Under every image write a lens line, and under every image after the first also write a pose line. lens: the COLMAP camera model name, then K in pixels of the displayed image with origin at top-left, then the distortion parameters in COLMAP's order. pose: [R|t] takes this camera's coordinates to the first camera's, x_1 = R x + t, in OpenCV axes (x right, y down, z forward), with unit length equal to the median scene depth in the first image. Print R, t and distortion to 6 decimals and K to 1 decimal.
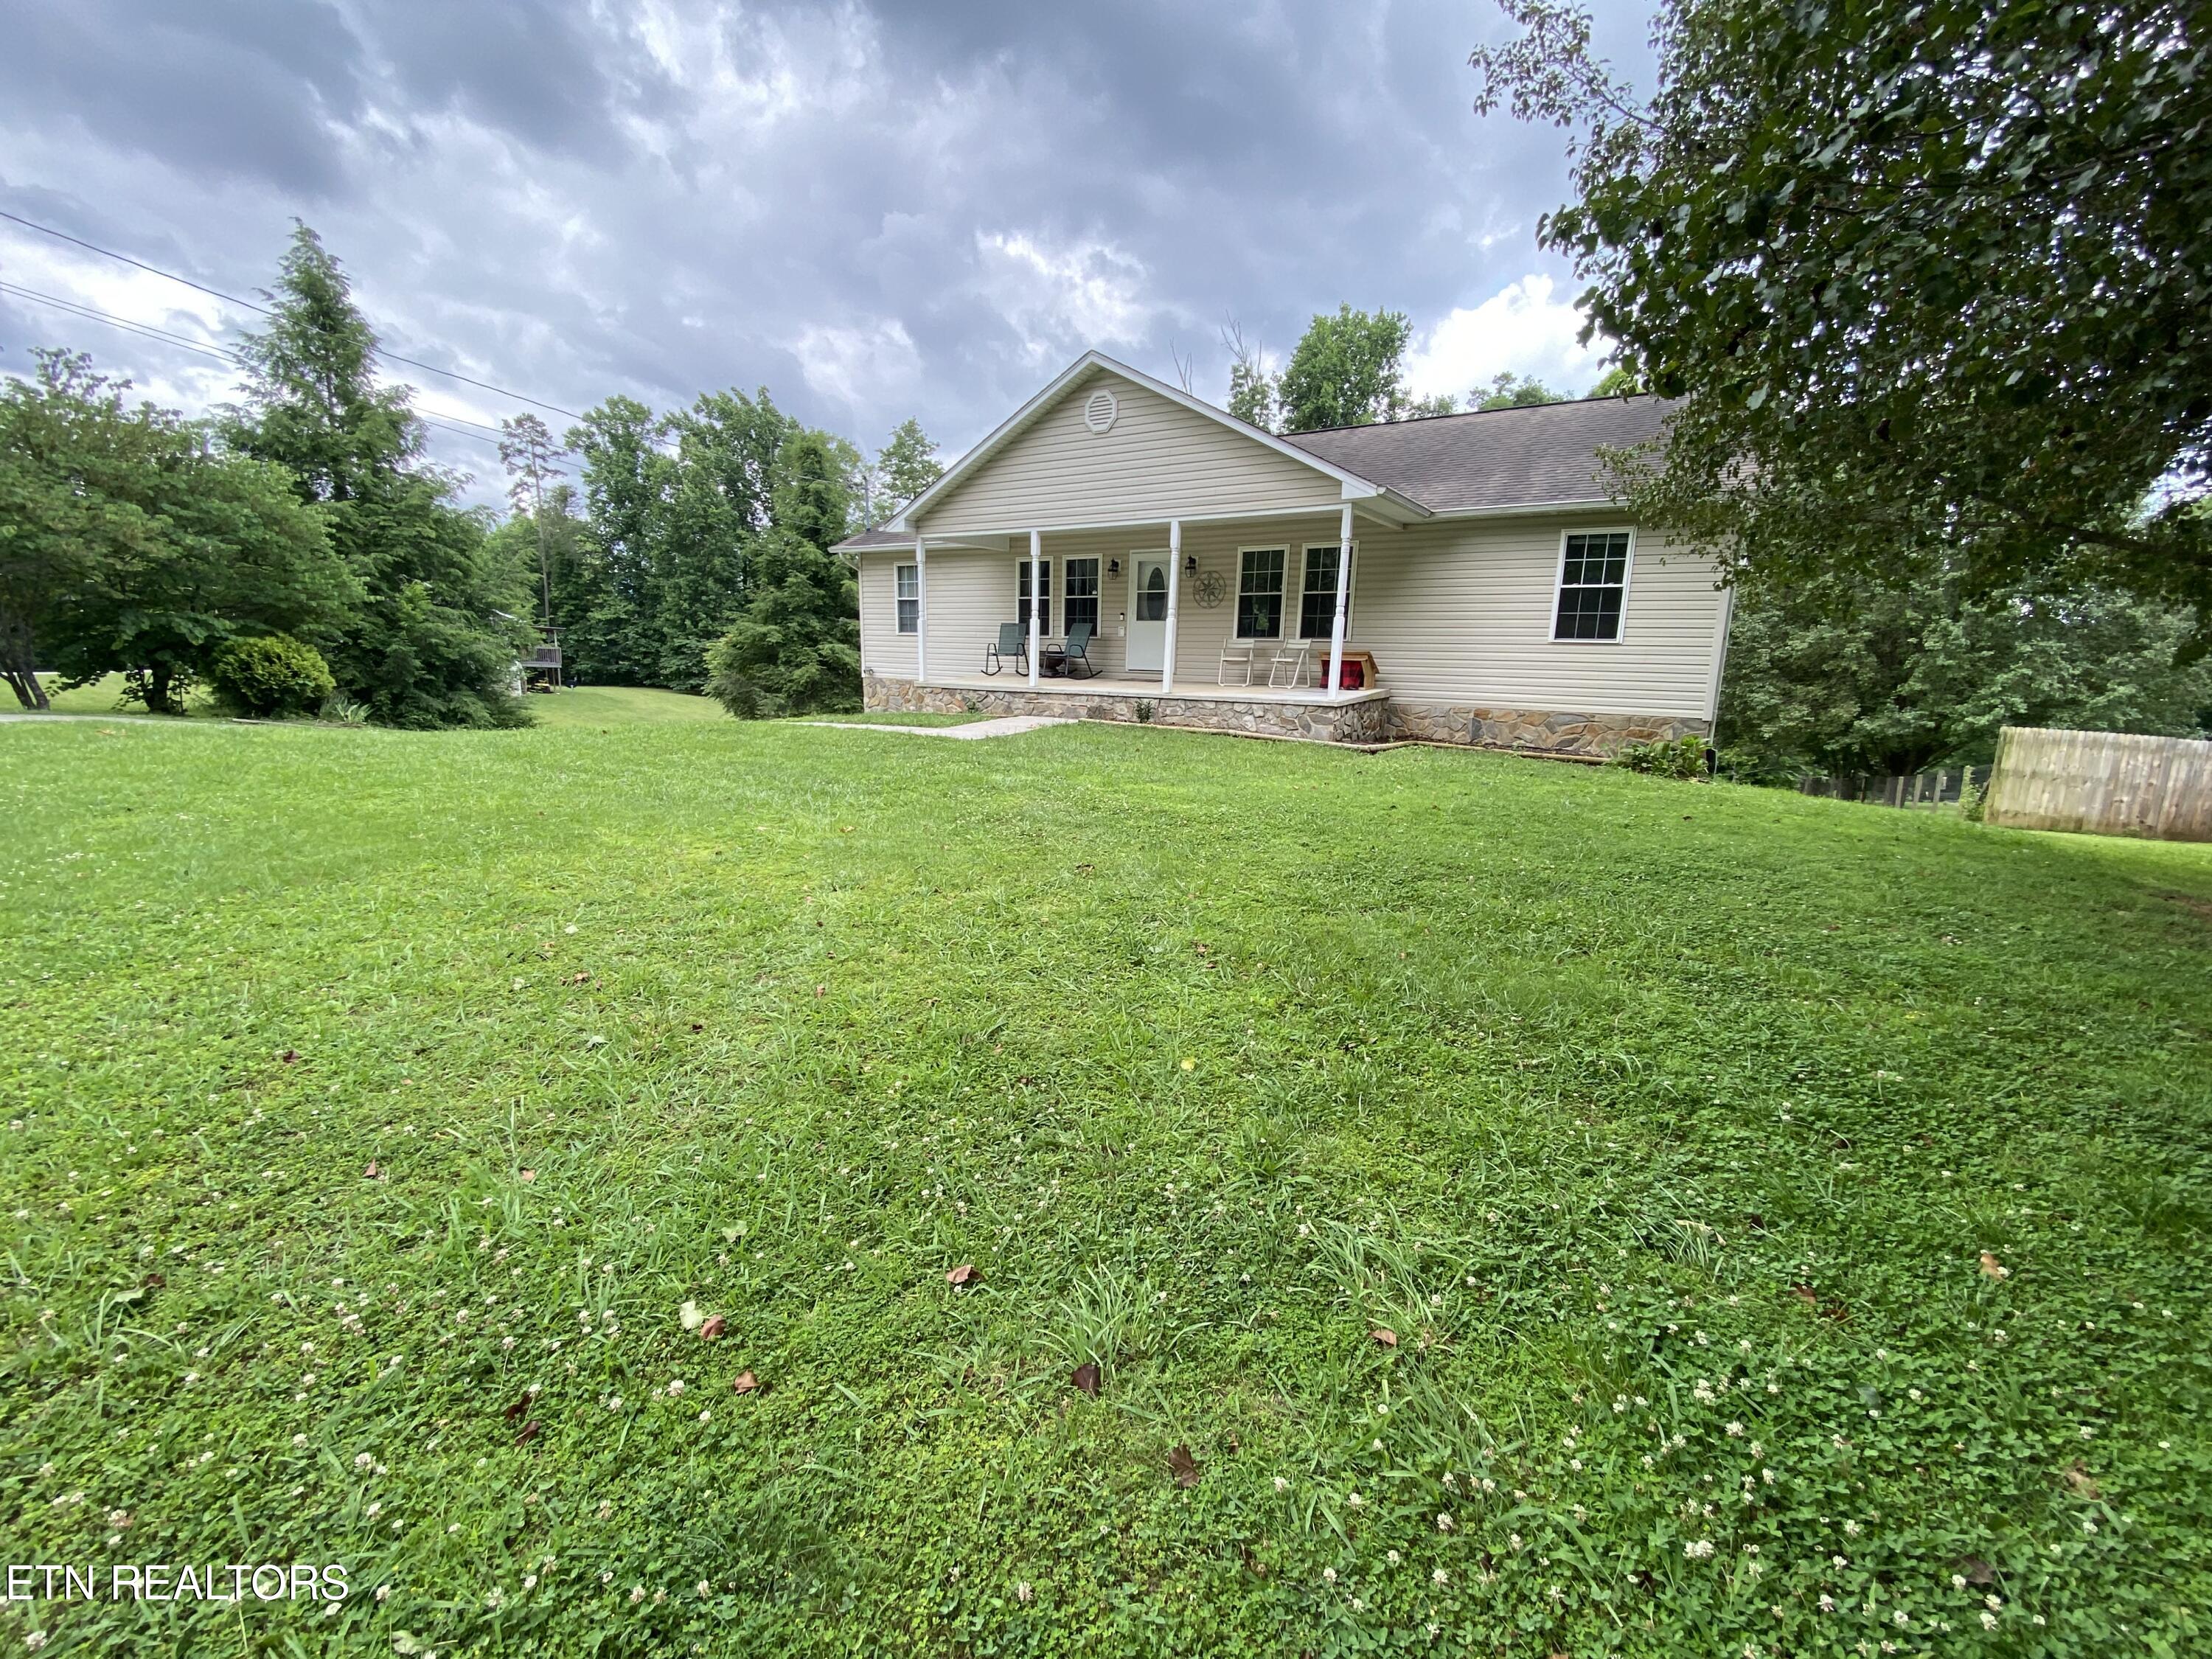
lens RADIAL K [[883.1, 0, 1106.0], [0, 883.1, 829.5], [0, 0, 1]] dist [0.024989, -0.021324]
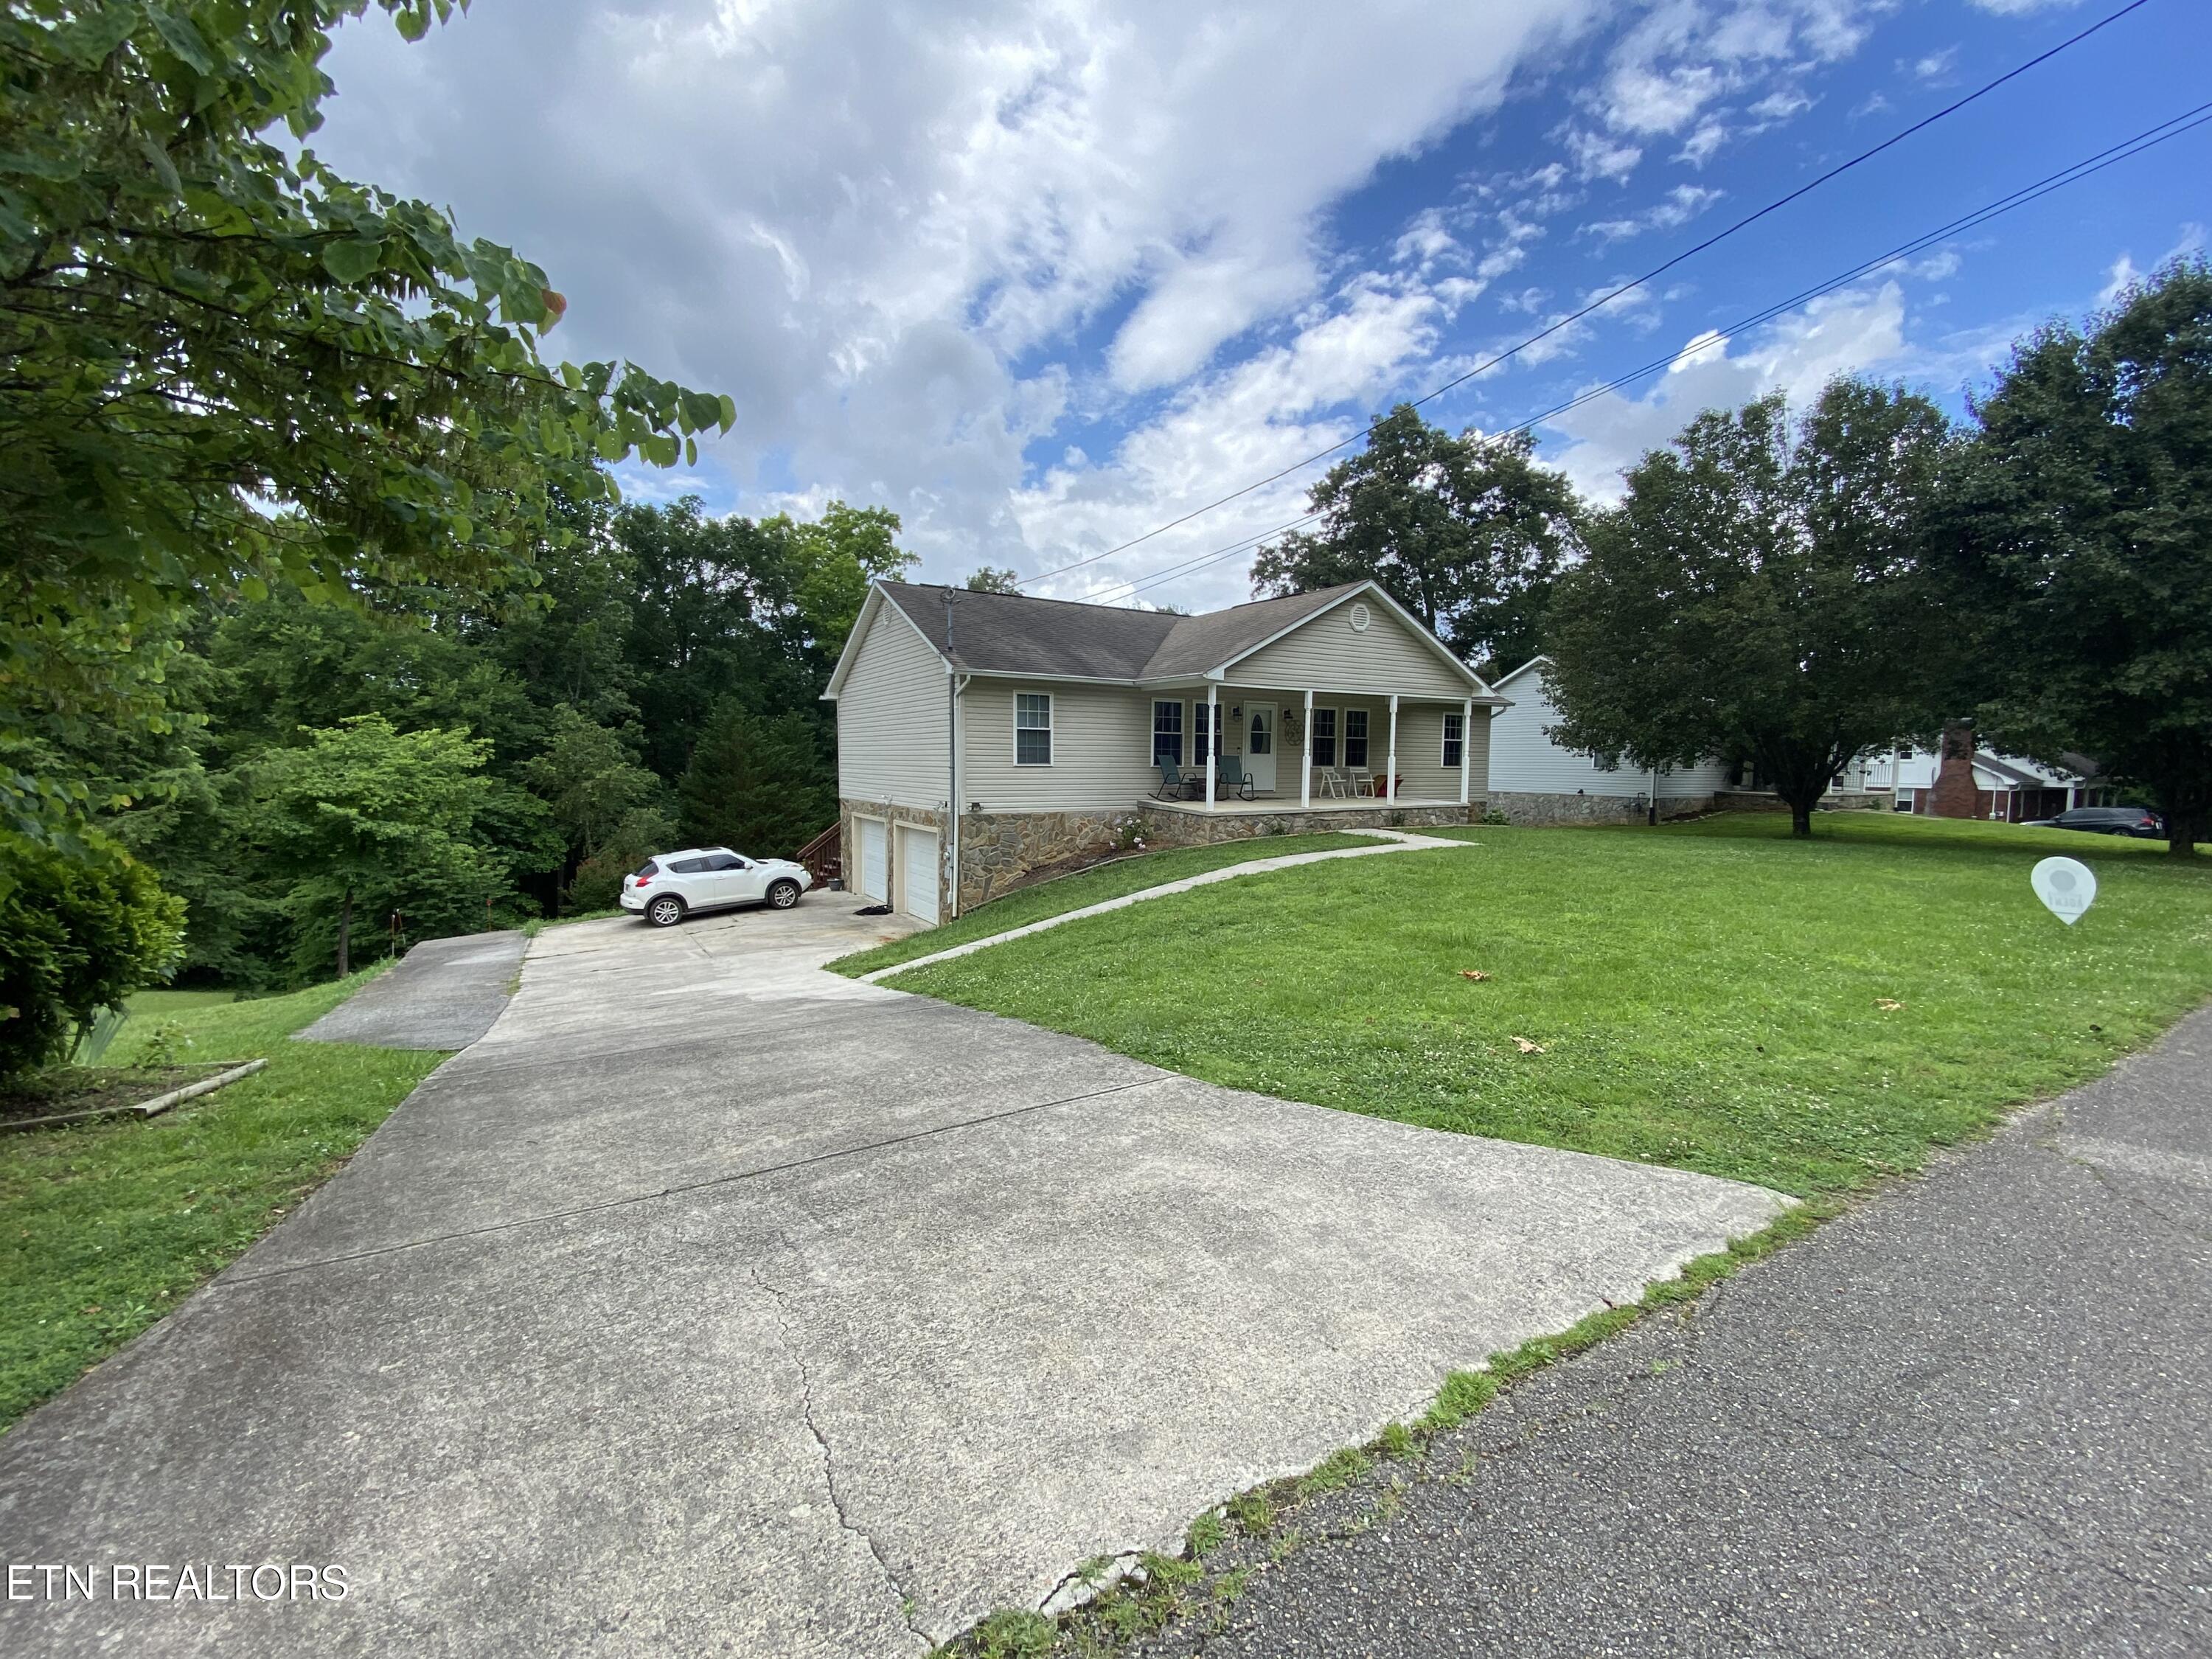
lens RADIAL K [[883.1, 0, 1106.0], [0, 883.1, 829.5], [0, 0, 1]] dist [0.024989, -0.021324]
pose [[0.431399, -0.088533, 0.897807, -1.306647], [0.177786, 0.984001, 0.011606, -0.189780], [-0.884470, 0.154611, 0.440237, 0.666785]]
